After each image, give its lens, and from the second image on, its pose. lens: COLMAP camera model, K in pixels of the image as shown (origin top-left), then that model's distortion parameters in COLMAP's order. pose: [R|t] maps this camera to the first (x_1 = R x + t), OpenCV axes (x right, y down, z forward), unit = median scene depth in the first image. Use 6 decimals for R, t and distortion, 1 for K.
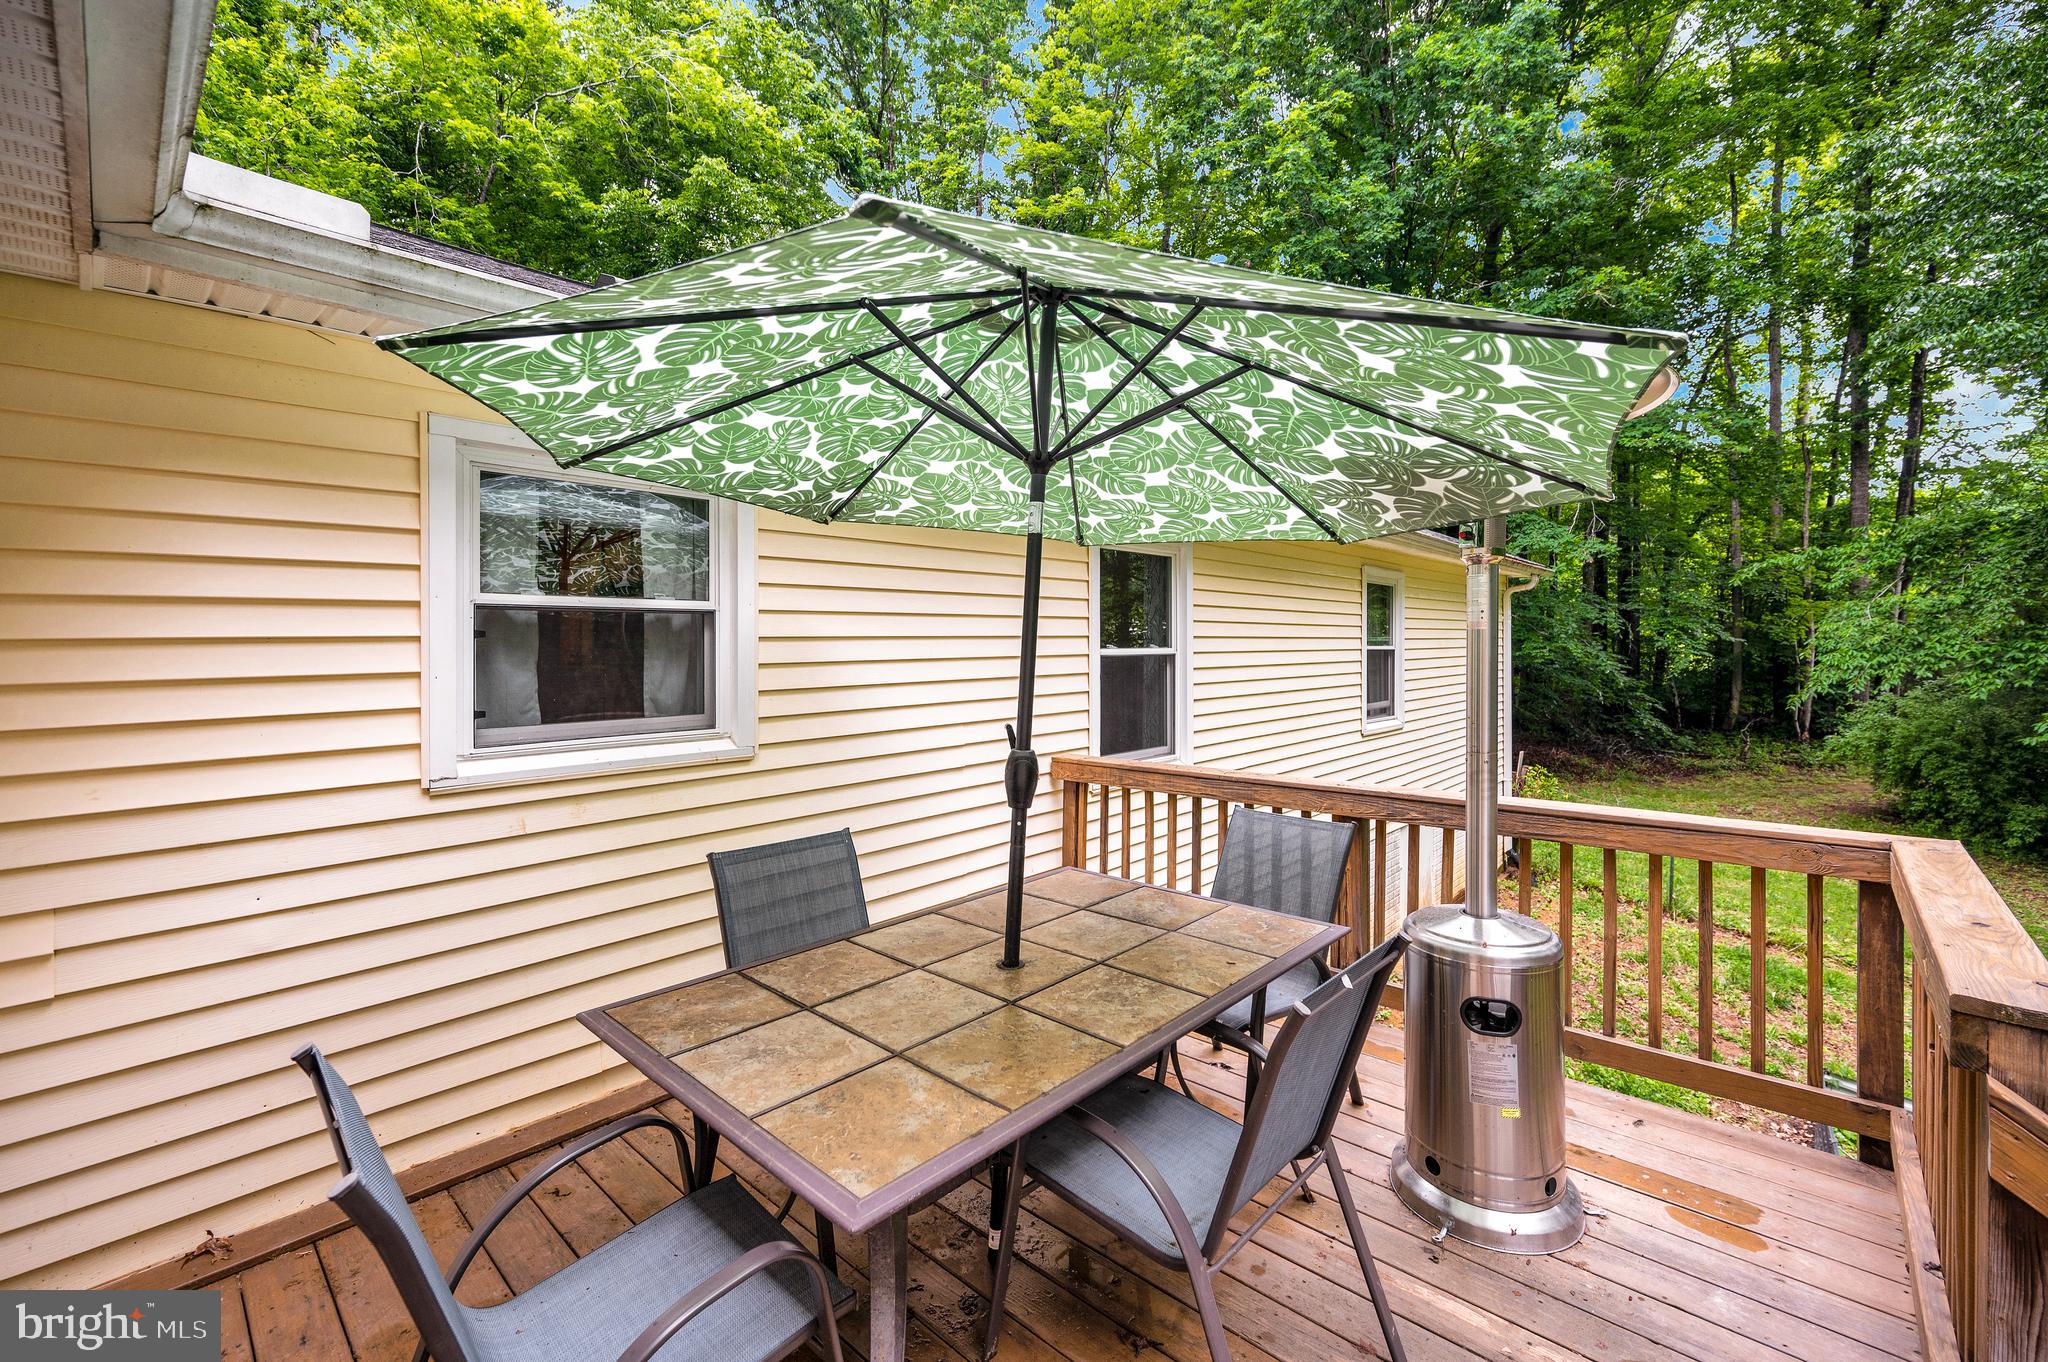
lens RADIAL K [[847.4, 0, 1022.2], [0, 847.4, 642.7], [0, 0, 1]] dist [0.000249, -0.000019]
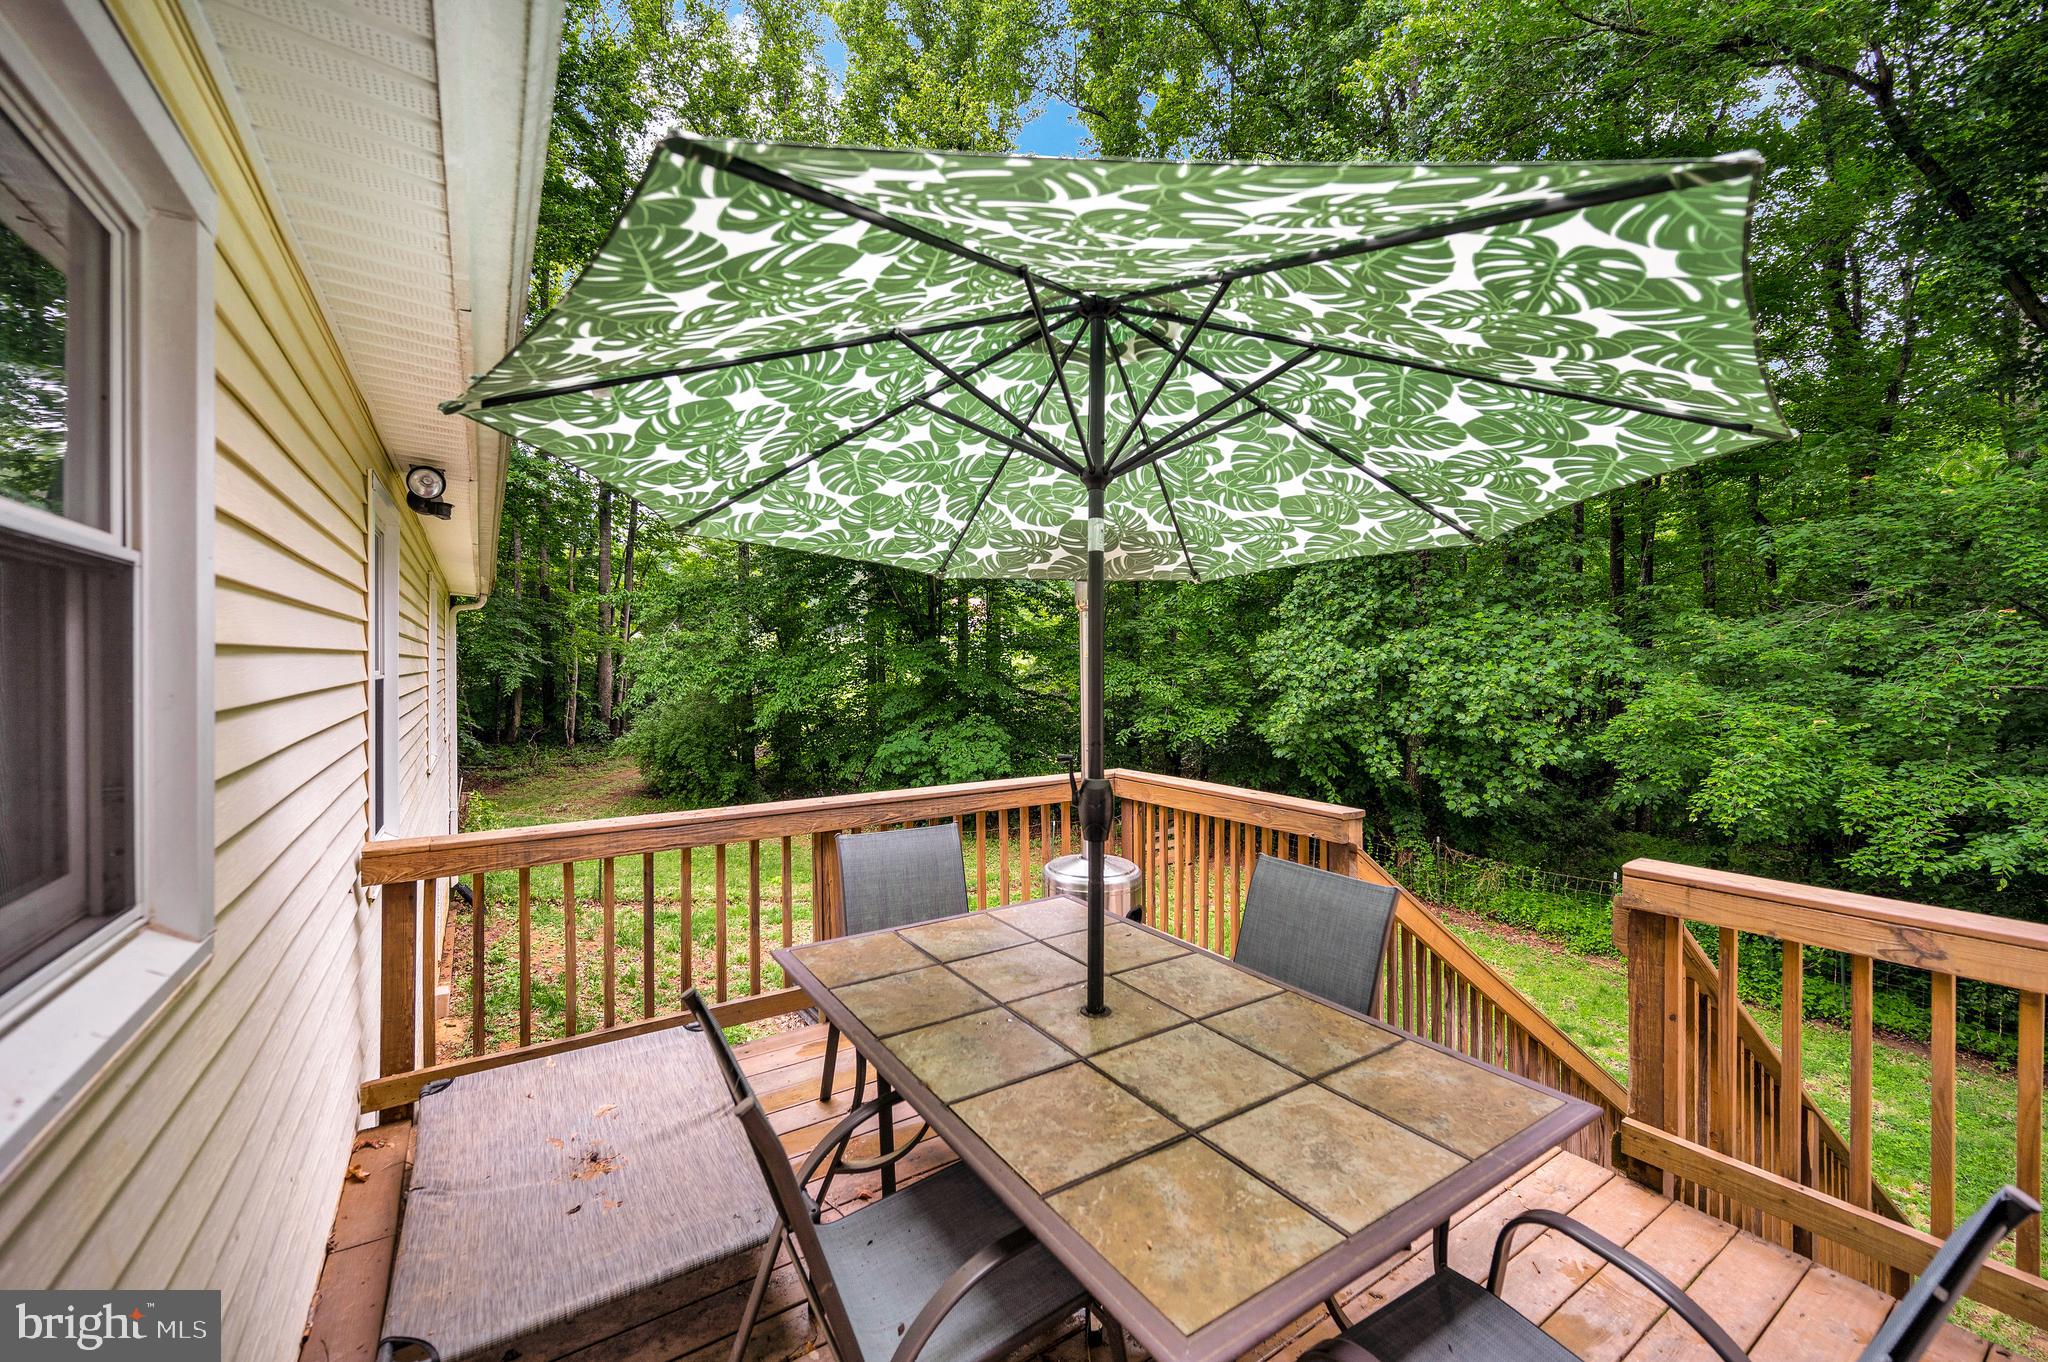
lens RADIAL K [[828.9, 0, 1027.1], [0, 828.9, 667.8], [0, 0, 1]] dist [0.000965, 0.000036]
pose [[0.231982, 0.002064, 0.972718, -0.918132], [-0.006600, 0.999978, -0.000547, 0.003256], [-0.972698, -0.006293, 0.231990, 0.863986]]
